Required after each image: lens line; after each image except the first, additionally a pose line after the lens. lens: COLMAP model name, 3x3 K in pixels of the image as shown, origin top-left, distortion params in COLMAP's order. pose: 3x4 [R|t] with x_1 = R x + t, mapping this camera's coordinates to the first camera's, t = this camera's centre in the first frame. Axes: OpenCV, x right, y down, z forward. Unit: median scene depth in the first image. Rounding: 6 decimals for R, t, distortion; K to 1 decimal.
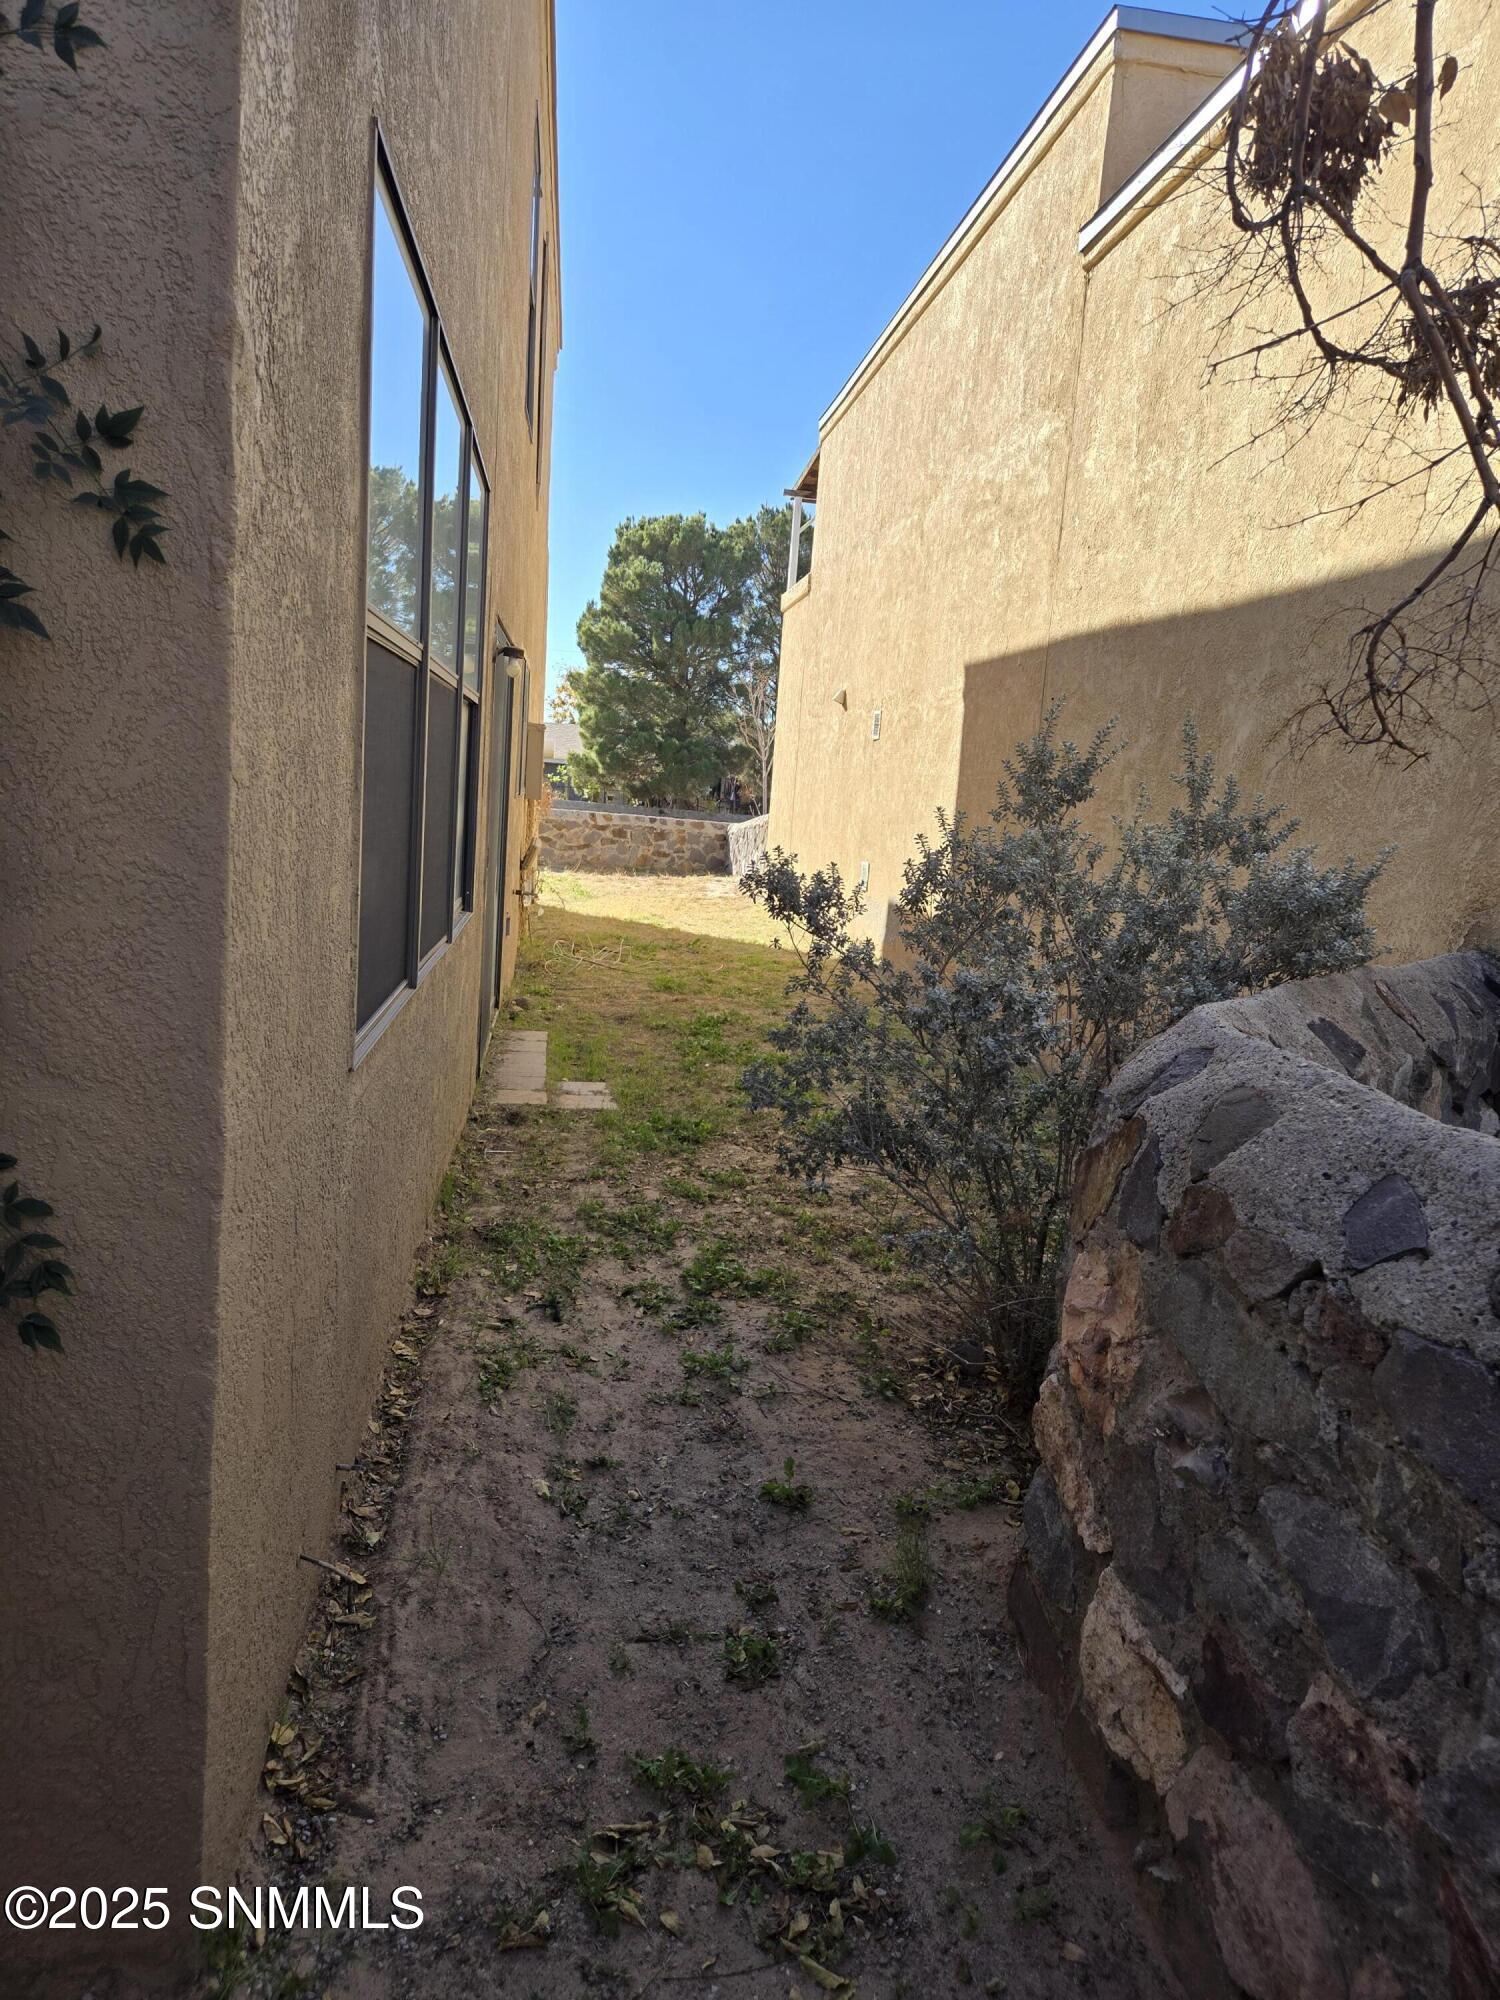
lens RADIAL K [[1338.6, 0, 741.9], [0, 1338.6, 984.5], [0, 0, 1]] dist [0.081362, -0.074590]
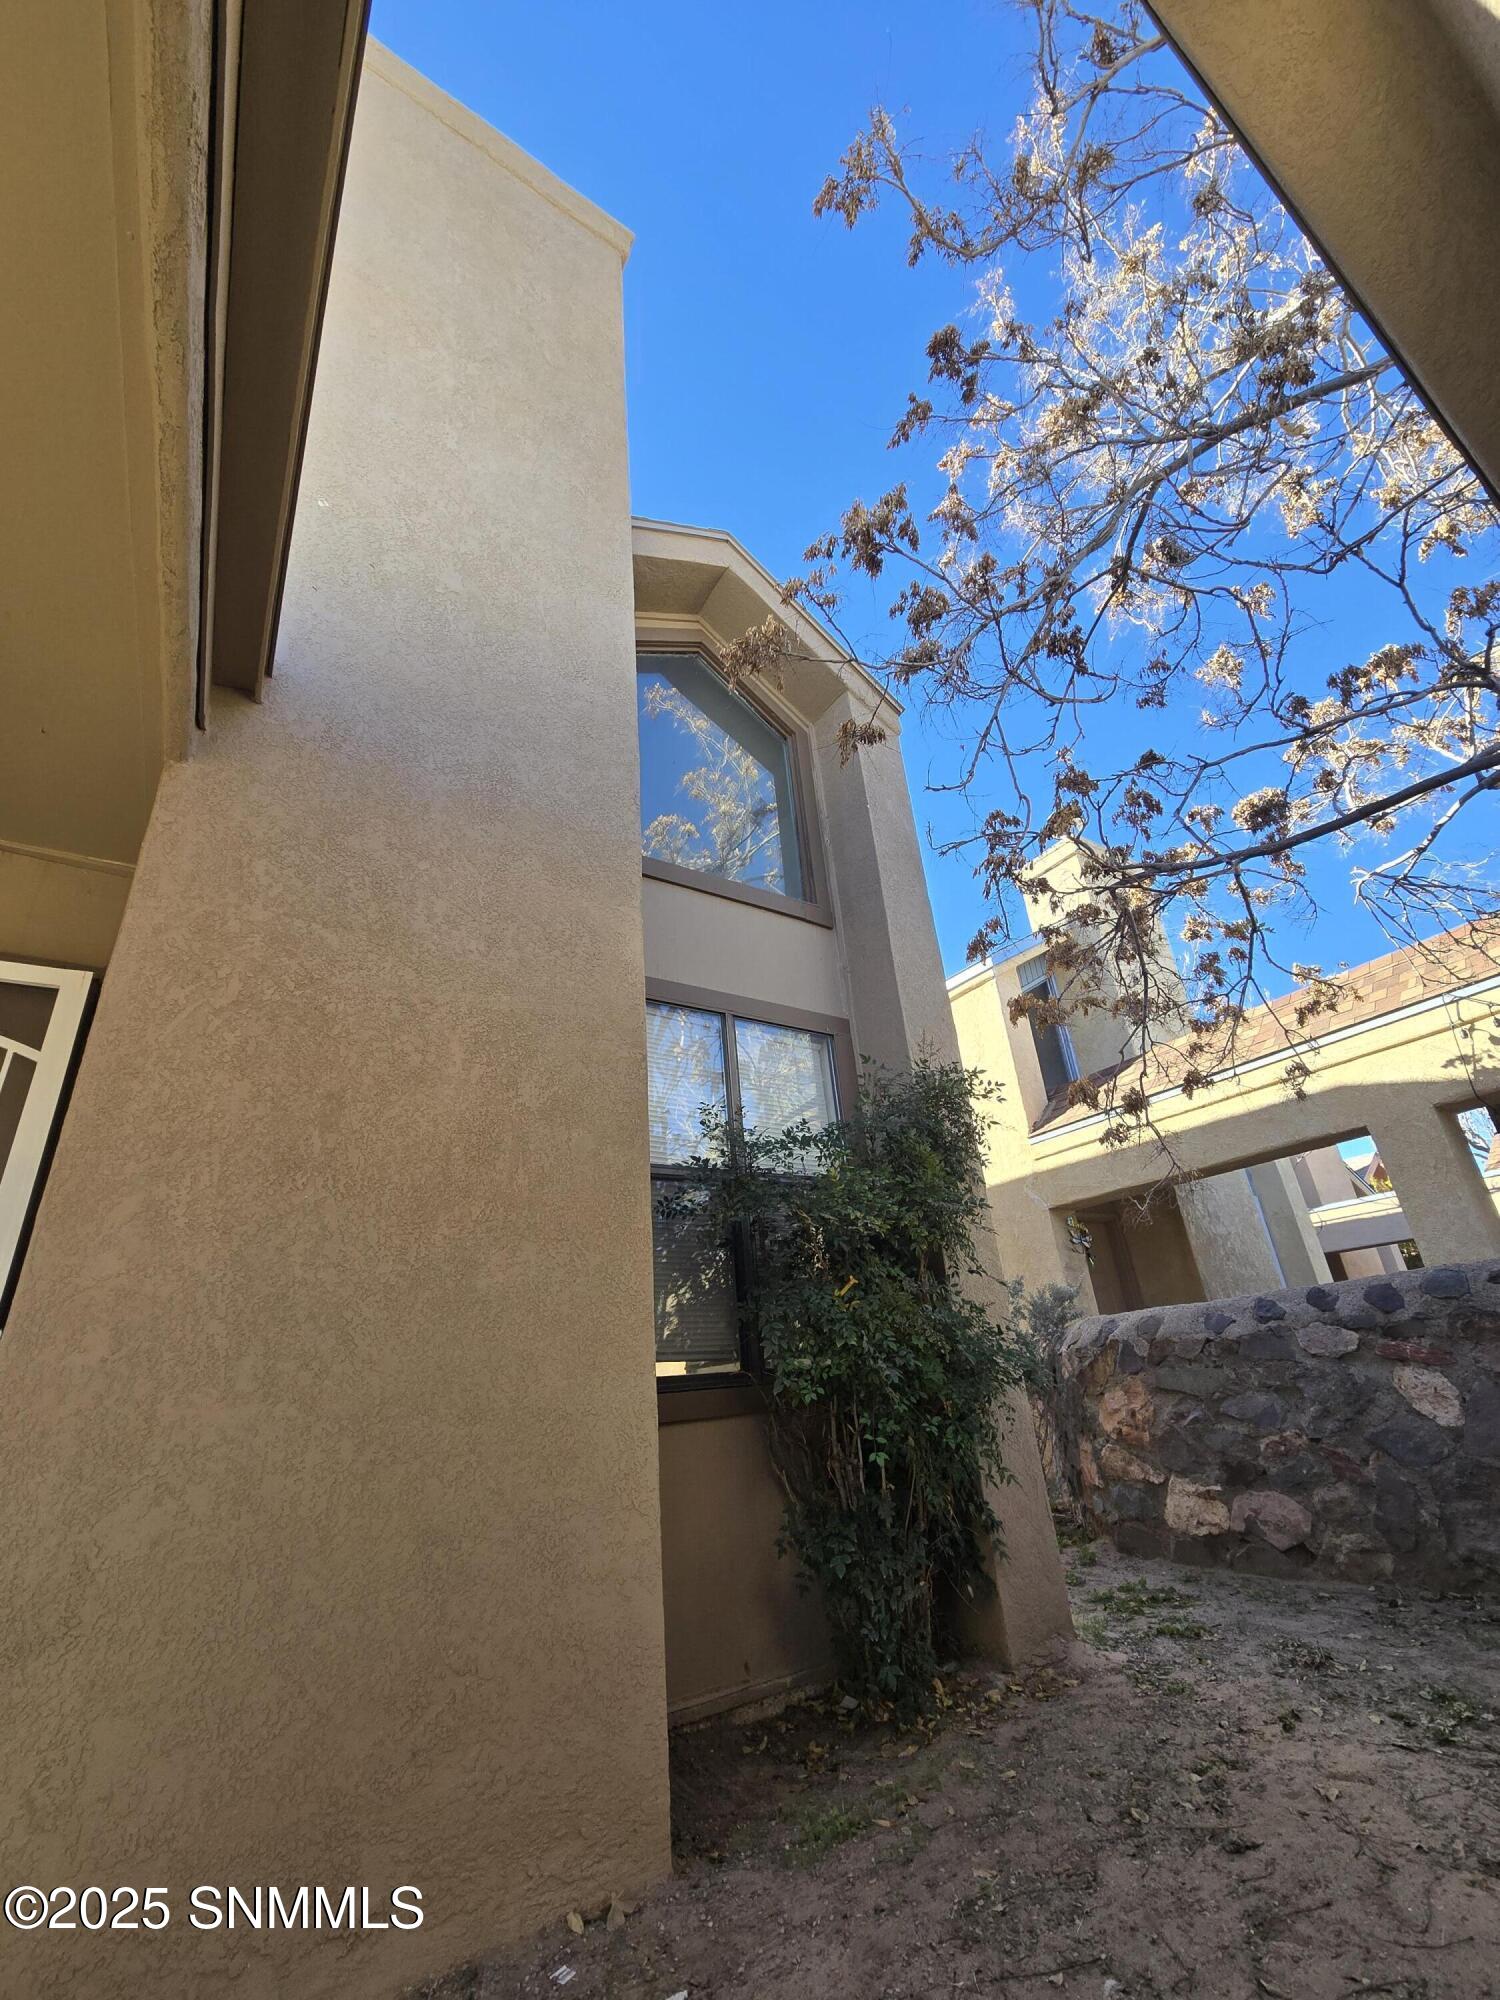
lens RADIAL K [[819.9, 0, 750.6], [0, 819.9, 1020.3], [0, 0, 1]] dist [-0.001404, -0.000532]
pose [[0.892456, 0.046771, 0.448704, -0.745388], [0.205321, 0.843522, -0.496300, 0.127874], [-0.401704, 0.535054, 0.743203, -0.306918]]
